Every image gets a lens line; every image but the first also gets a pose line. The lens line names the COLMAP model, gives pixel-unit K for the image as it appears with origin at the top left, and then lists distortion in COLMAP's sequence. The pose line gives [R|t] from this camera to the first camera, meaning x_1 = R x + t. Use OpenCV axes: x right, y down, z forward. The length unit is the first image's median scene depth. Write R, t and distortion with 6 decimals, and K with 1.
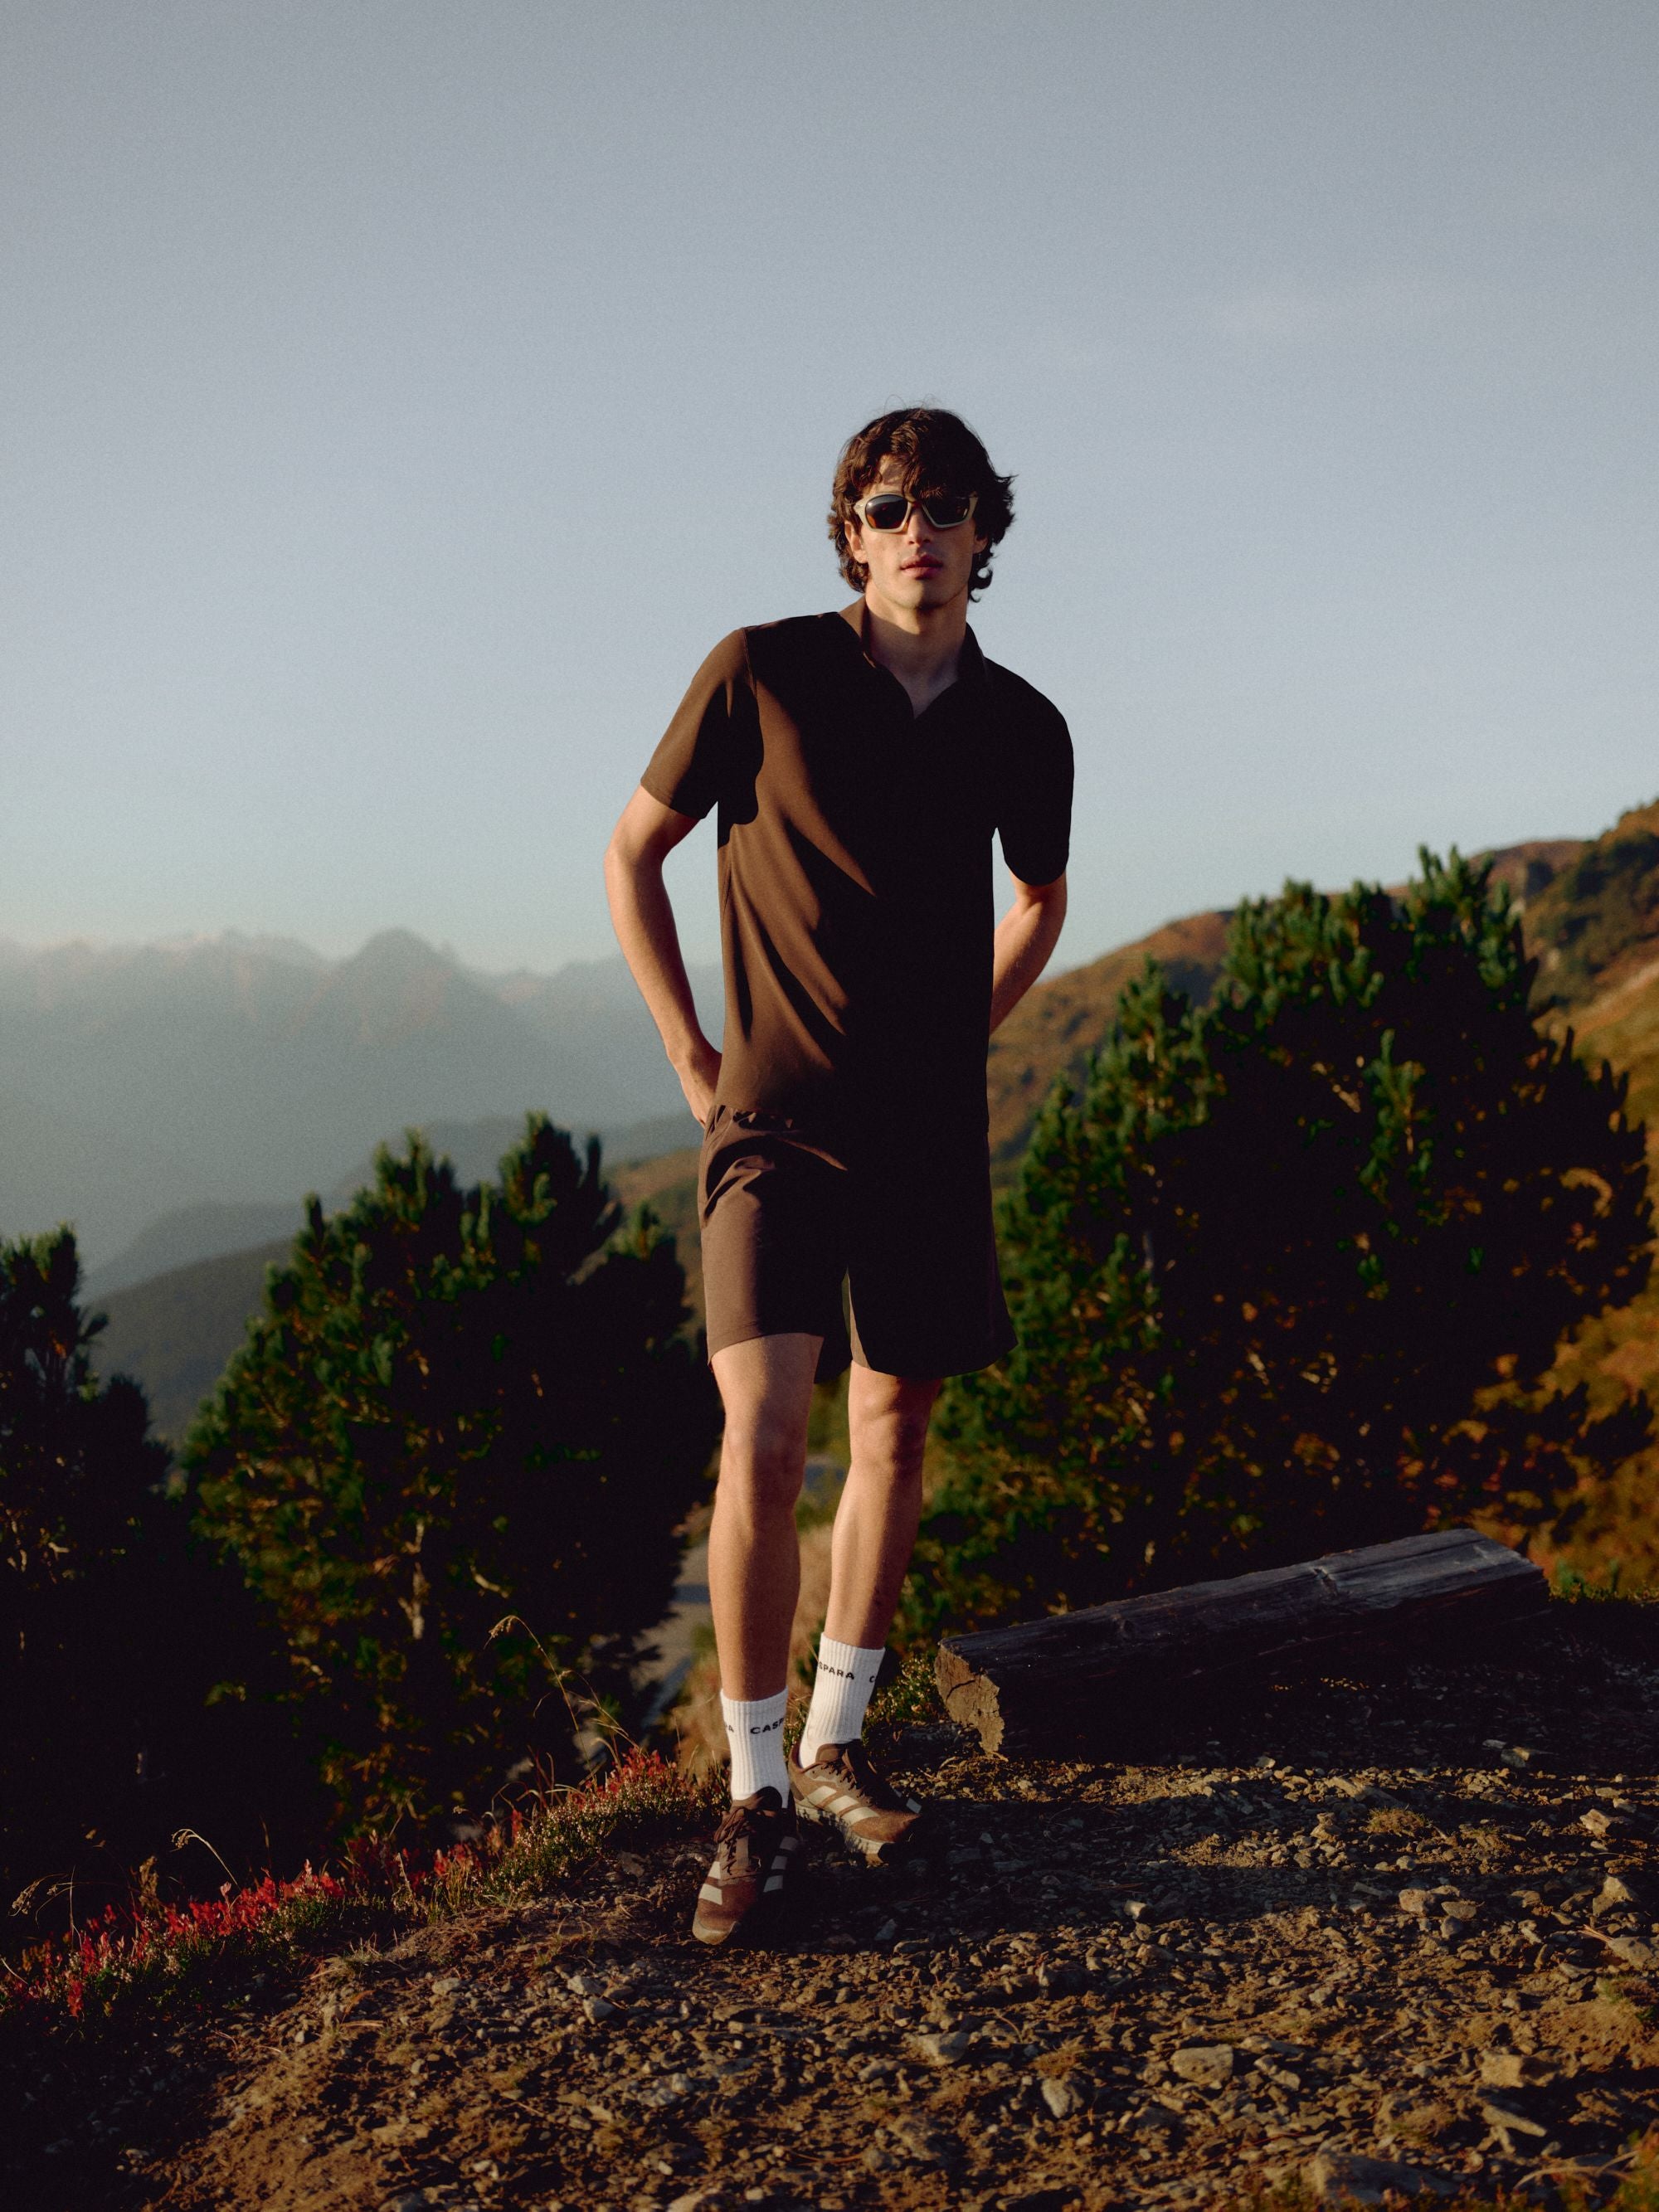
lens RADIAL K [[2322.1, 0, 836.9], [0, 2322.1, 1095.9], [0, 0, 1]] dist [0.005070, -0.012164]
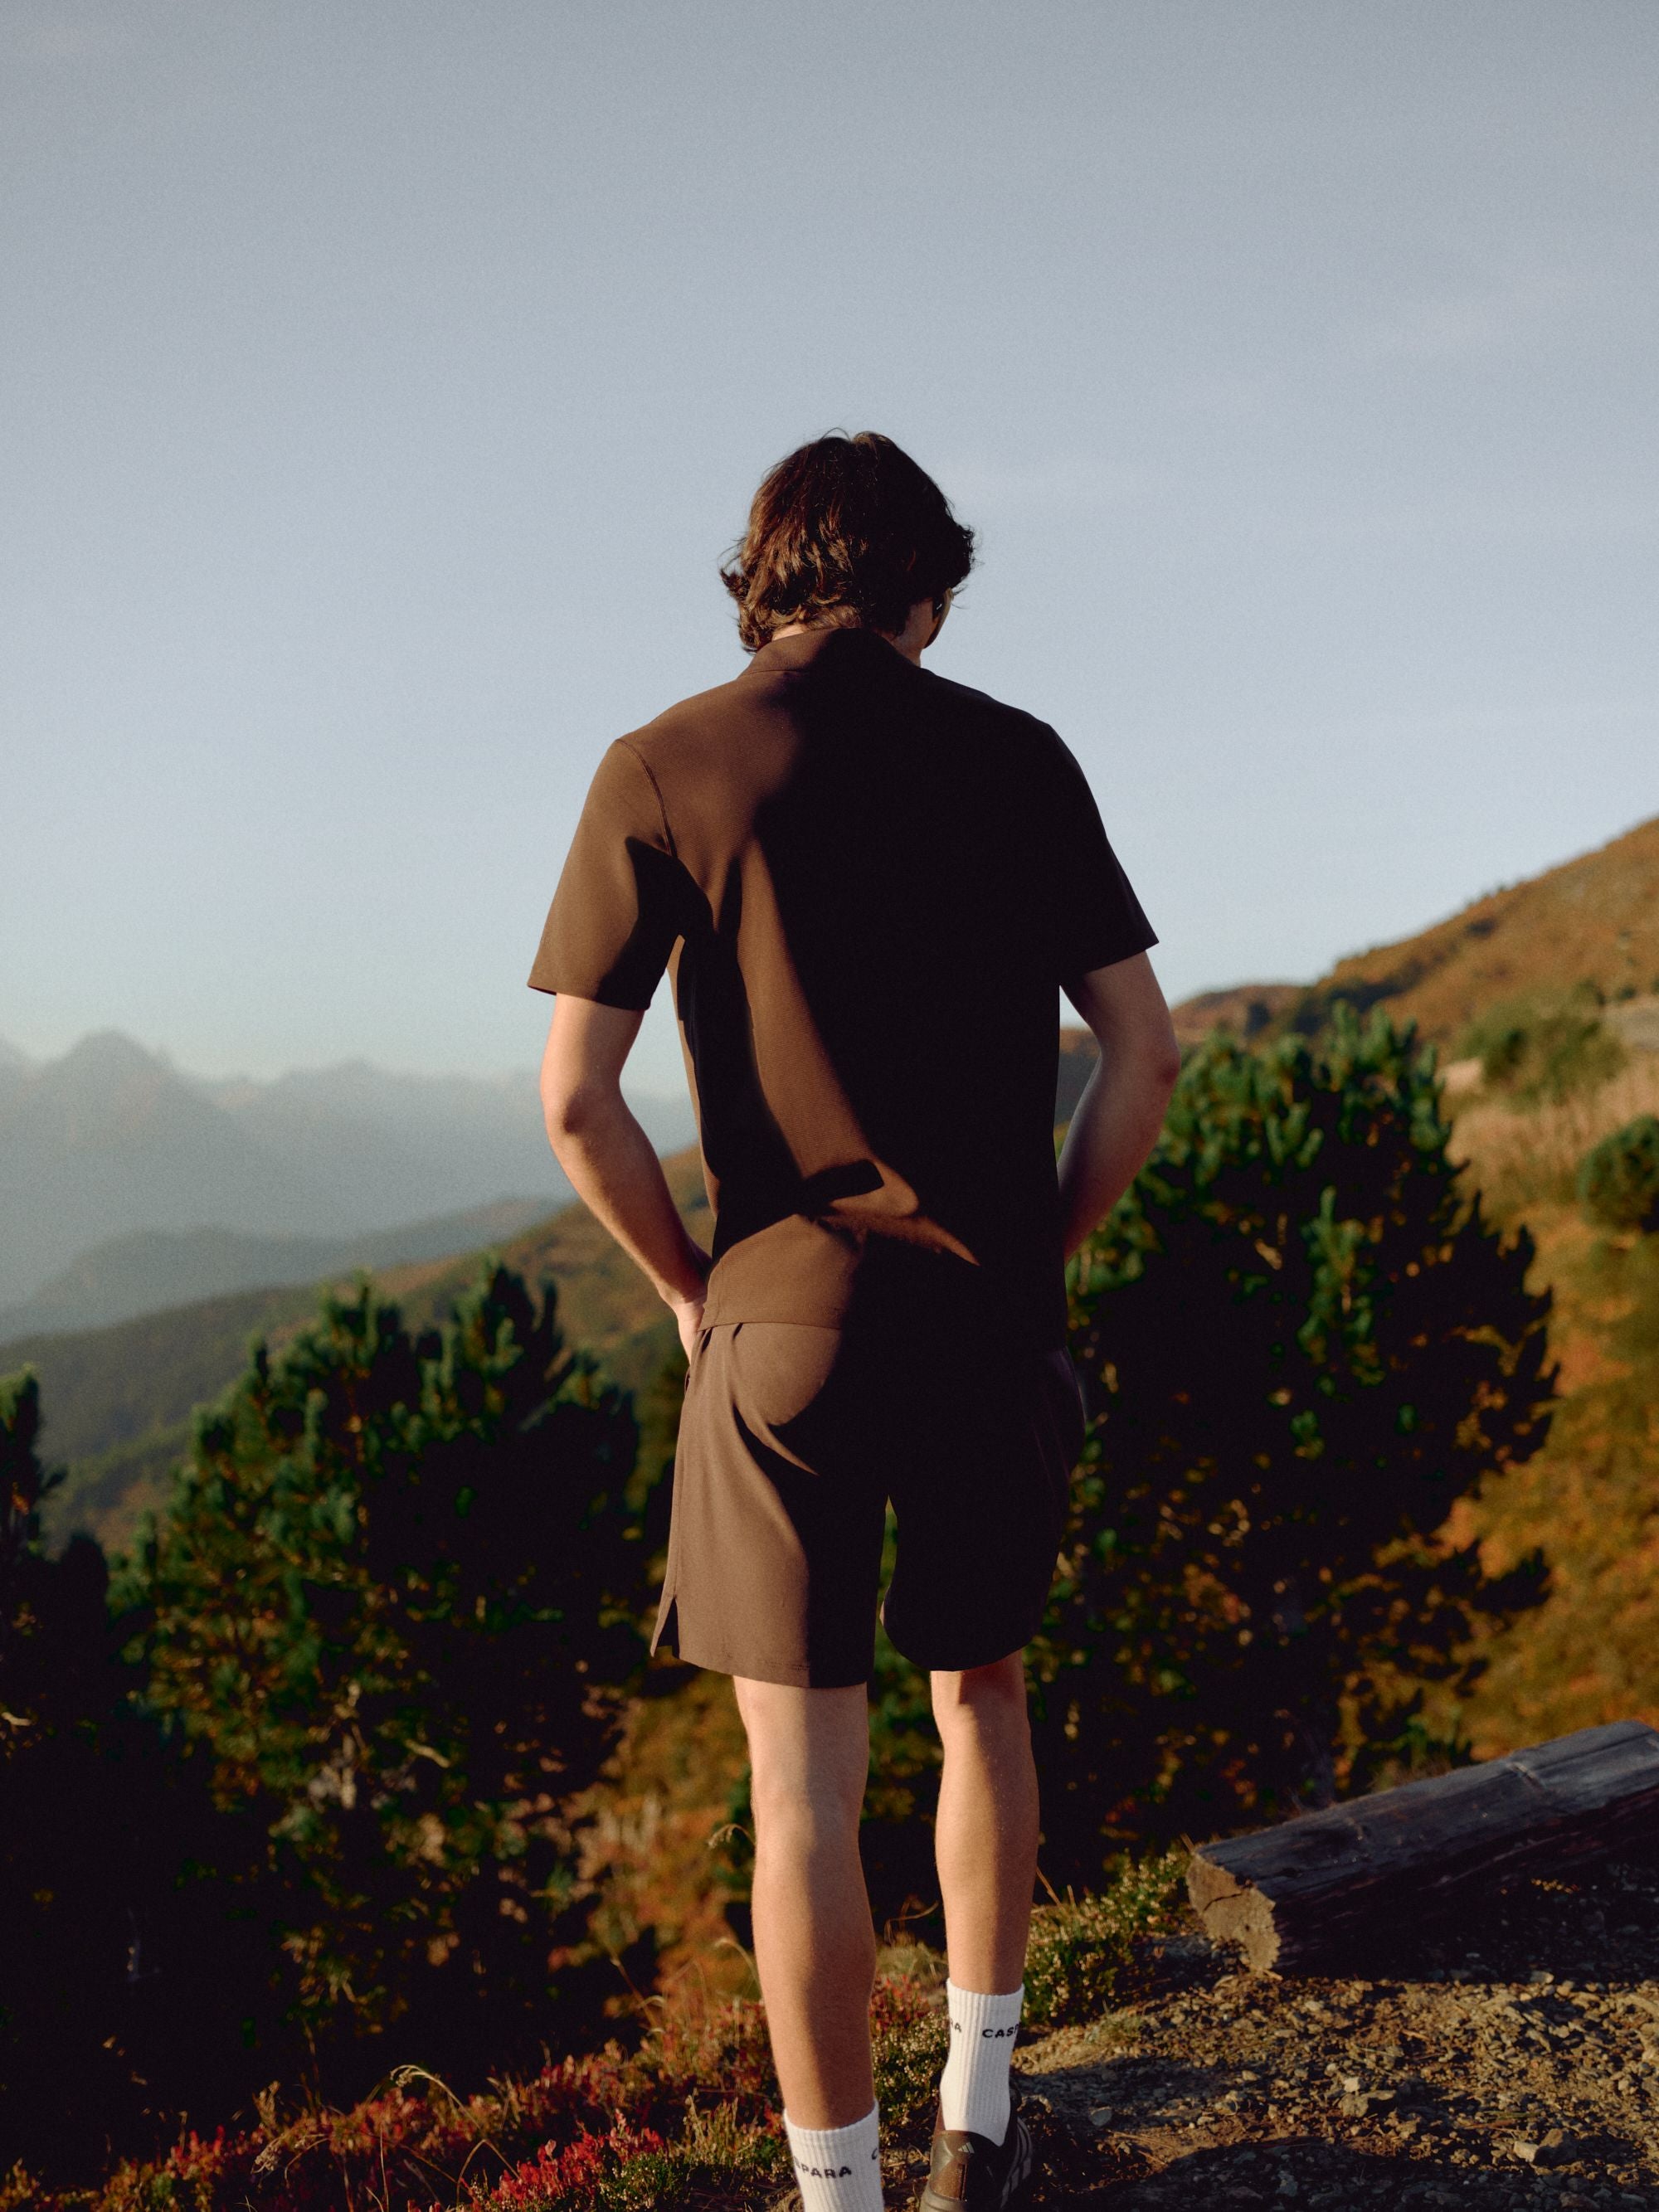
lens RADIAL K [[2322.1, 0, 836.9], [0, 2322.1, 1095.9], [0, 0, 1]] dist [0.005070, -0.012164]
pose [[0.992455, 0.029645, 0.118970, -0.110249], [-0.023445, 0.998310, -0.053182, -0.011474], [-0.120346, 0.049991, 0.991473, 0.021638]]
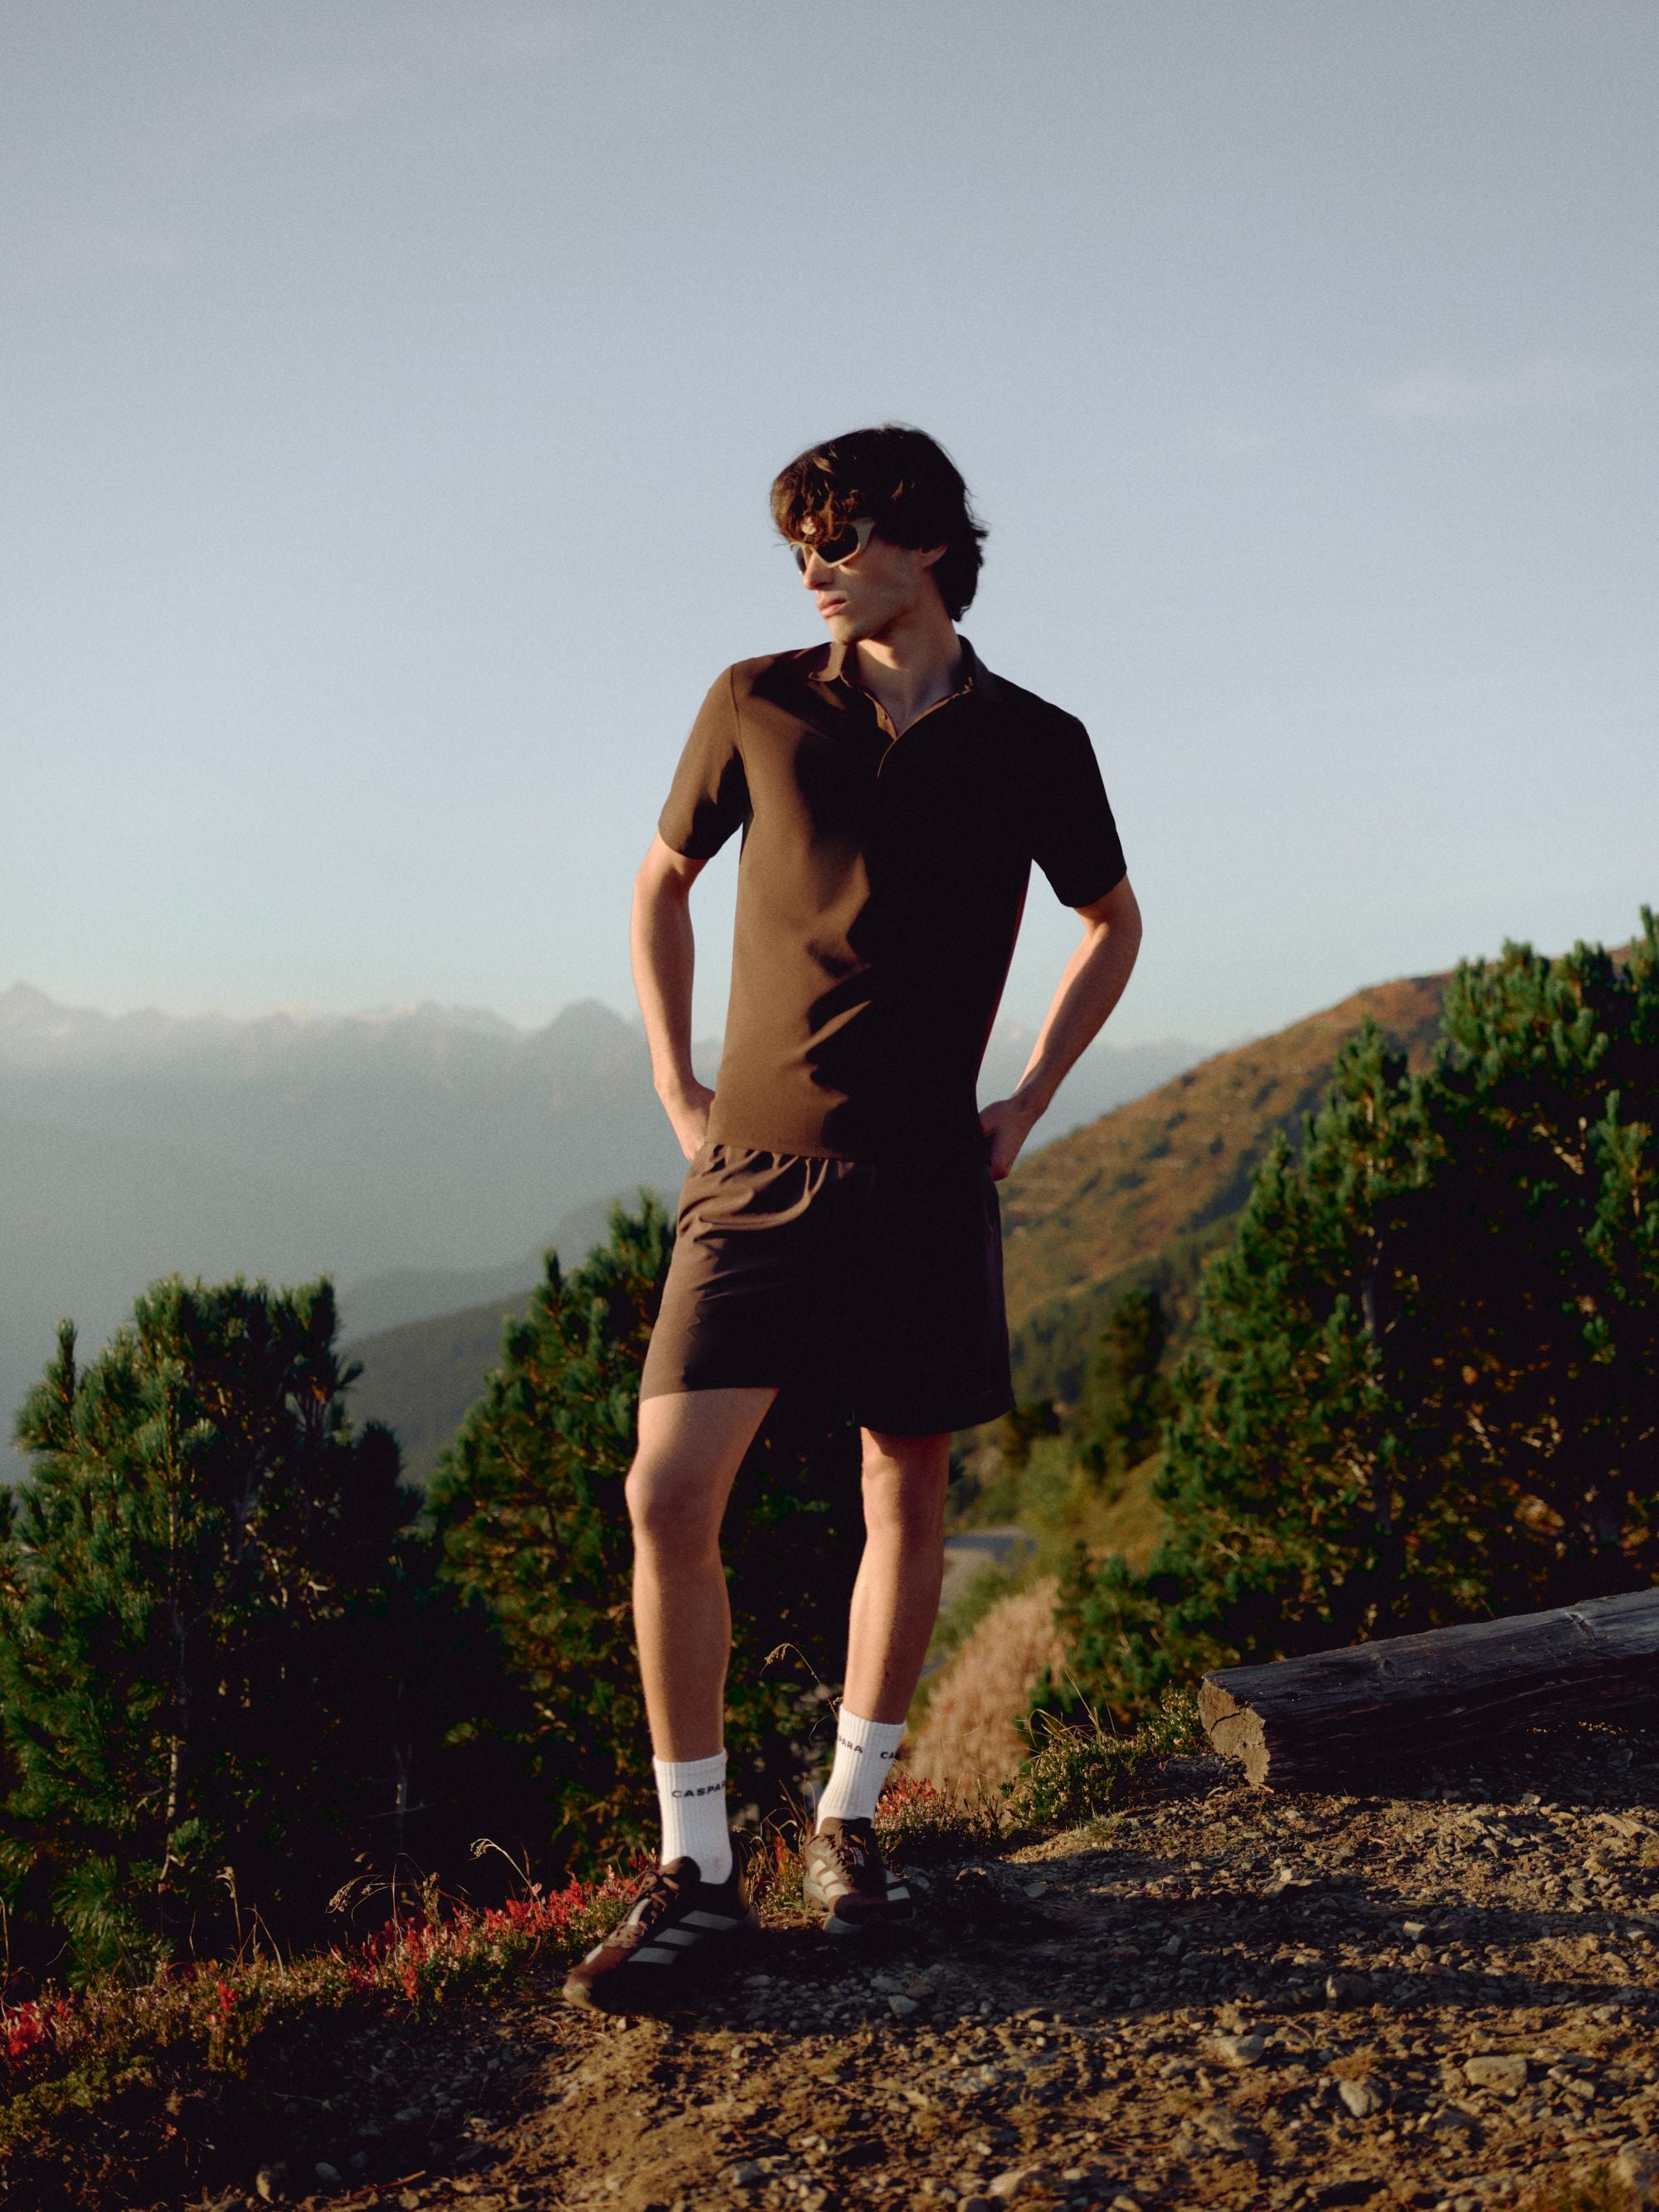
lens RADIAL K [[2322.1, 0, 836.9], [0, 2322.1, 1095.9], [0, 0, 1]] dist [0.005070, -0.012164]
pose [[0.996820, -0.000433, -0.079689, -0.017145], [-0.001953, 0.999552, -0.029866, 0.004762], [0.079666, 0.029927, 0.996372, -0.021462]]
